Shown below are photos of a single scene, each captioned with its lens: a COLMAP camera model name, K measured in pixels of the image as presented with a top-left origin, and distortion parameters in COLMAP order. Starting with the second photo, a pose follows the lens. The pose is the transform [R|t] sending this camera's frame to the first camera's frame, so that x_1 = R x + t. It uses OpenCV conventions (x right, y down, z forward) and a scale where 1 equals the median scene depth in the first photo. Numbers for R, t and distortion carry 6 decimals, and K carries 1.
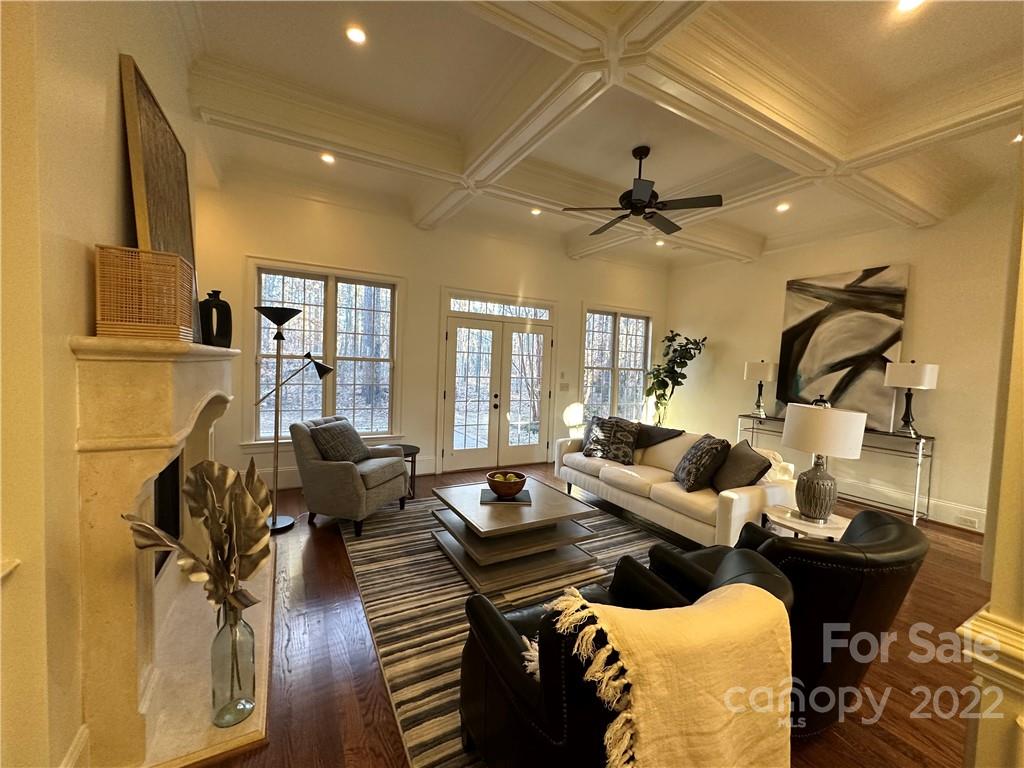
lens RADIAL K [[409.5, 0, 512.7], [0, 409.5, 385.3], [0, 0, 1]] dist [0.000644, -0.000046]
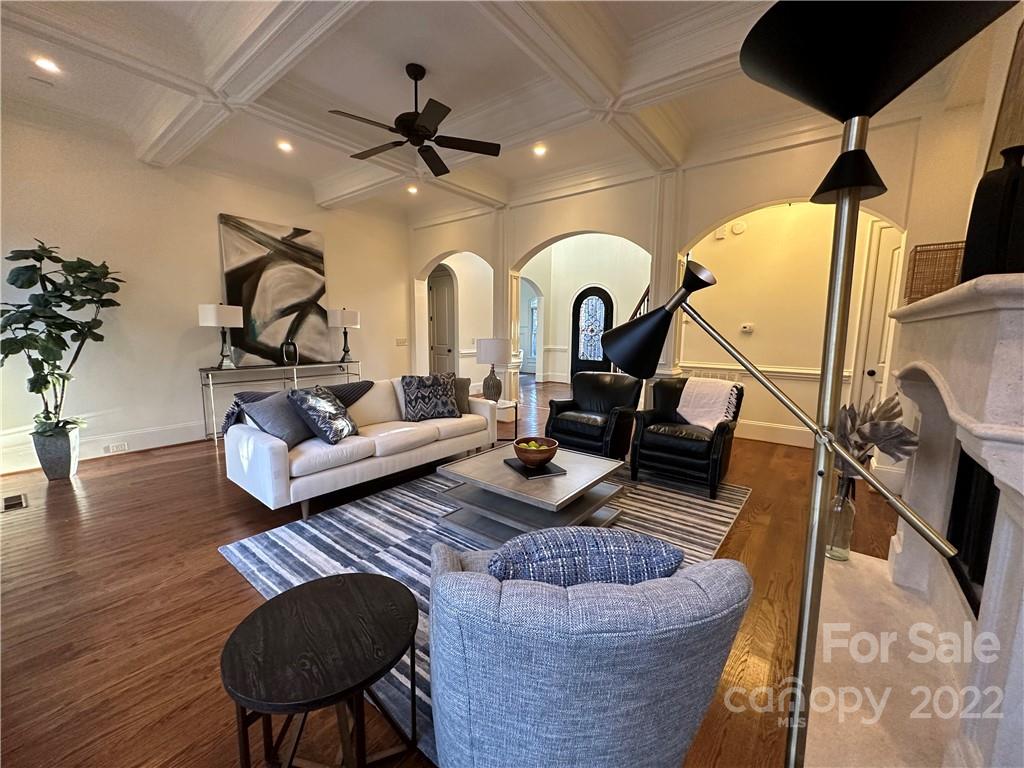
lens RADIAL K [[409.5, 0, 514.0], [0, 409.5, 383.8], [0, 0, 1]] dist [0.000644, -0.000046]
pose [[-0.379552, -0.165287, 0.910286, -0.499974], [0.016953, 0.982504, 0.185469, -0.048814], [-0.925015, 0.085827, -0.370110, 0.858188]]
